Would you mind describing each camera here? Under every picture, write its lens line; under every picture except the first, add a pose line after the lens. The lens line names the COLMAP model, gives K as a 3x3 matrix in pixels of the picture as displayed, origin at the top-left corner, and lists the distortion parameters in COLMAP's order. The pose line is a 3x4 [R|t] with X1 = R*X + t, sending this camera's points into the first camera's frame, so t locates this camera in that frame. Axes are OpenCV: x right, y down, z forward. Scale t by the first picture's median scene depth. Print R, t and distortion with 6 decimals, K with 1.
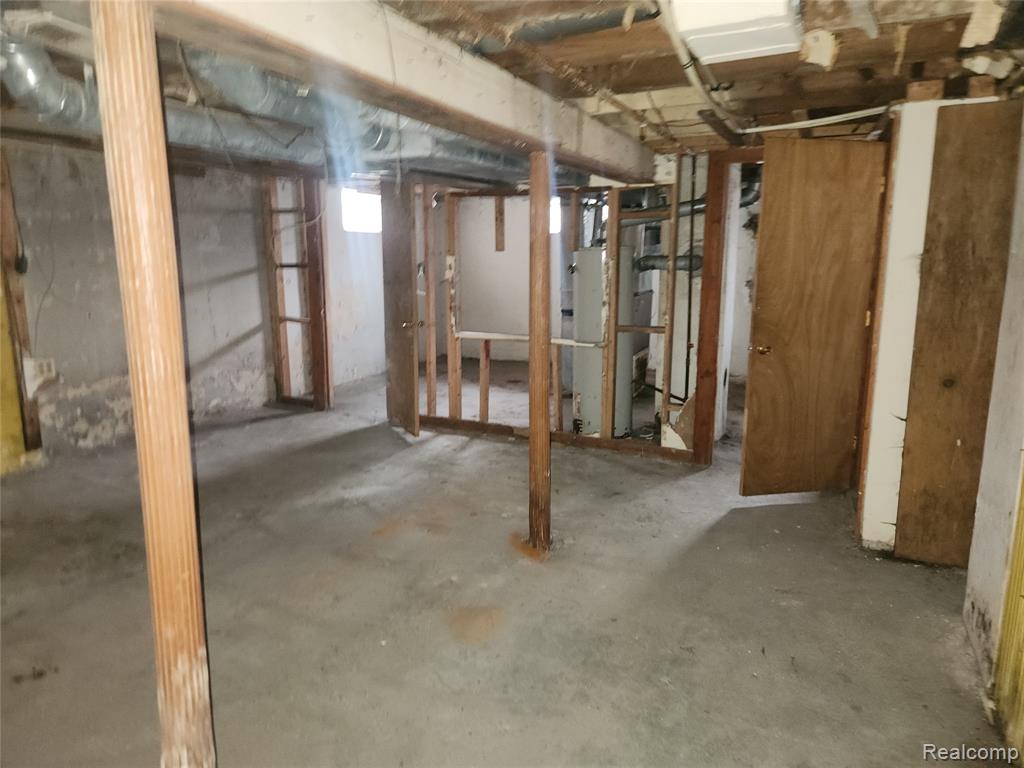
lens RADIAL K [[683.2, 0, 504.3], [0, 683.2, 384.7], [0, 0, 1]] dist [0.055295, -0.039432]
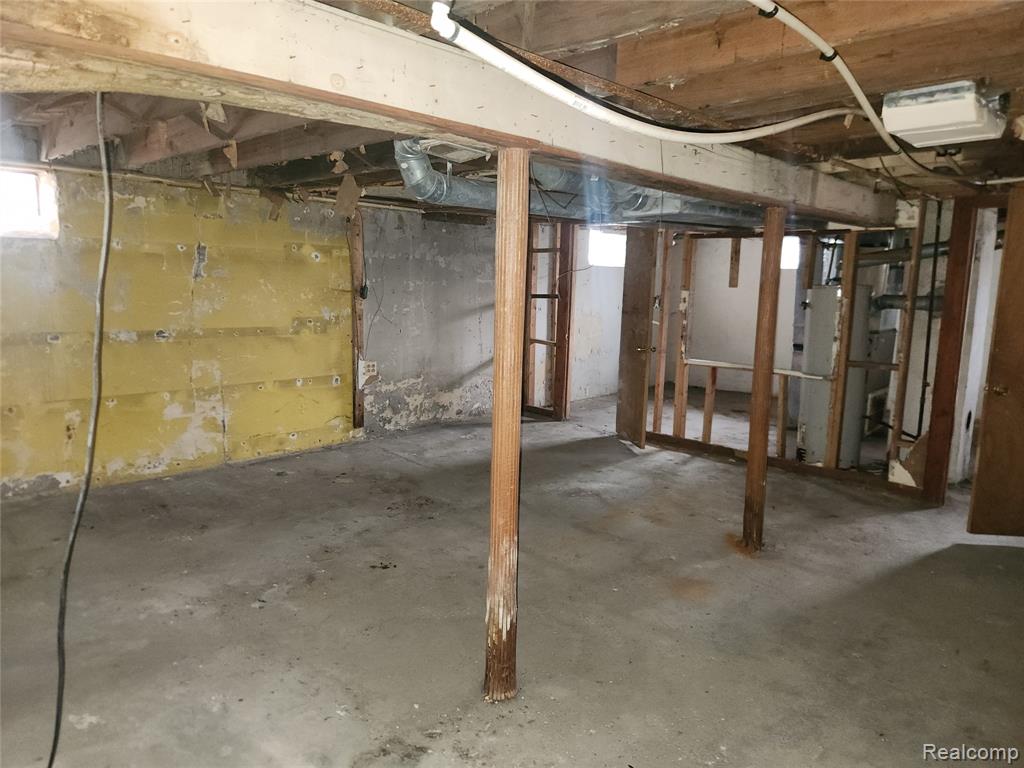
lens RADIAL K [[683.2, 0, 497.7], [0, 683.2, 379.7], [0, 0, 1]] dist [0.055295, -0.039432]
pose [[0.944403, 0.066465, -0.322002, 0.002997], [-0.082548, 0.995917, -0.036537, 0.027906], [0.318259, 0.061086, 0.946034, -0.182341]]
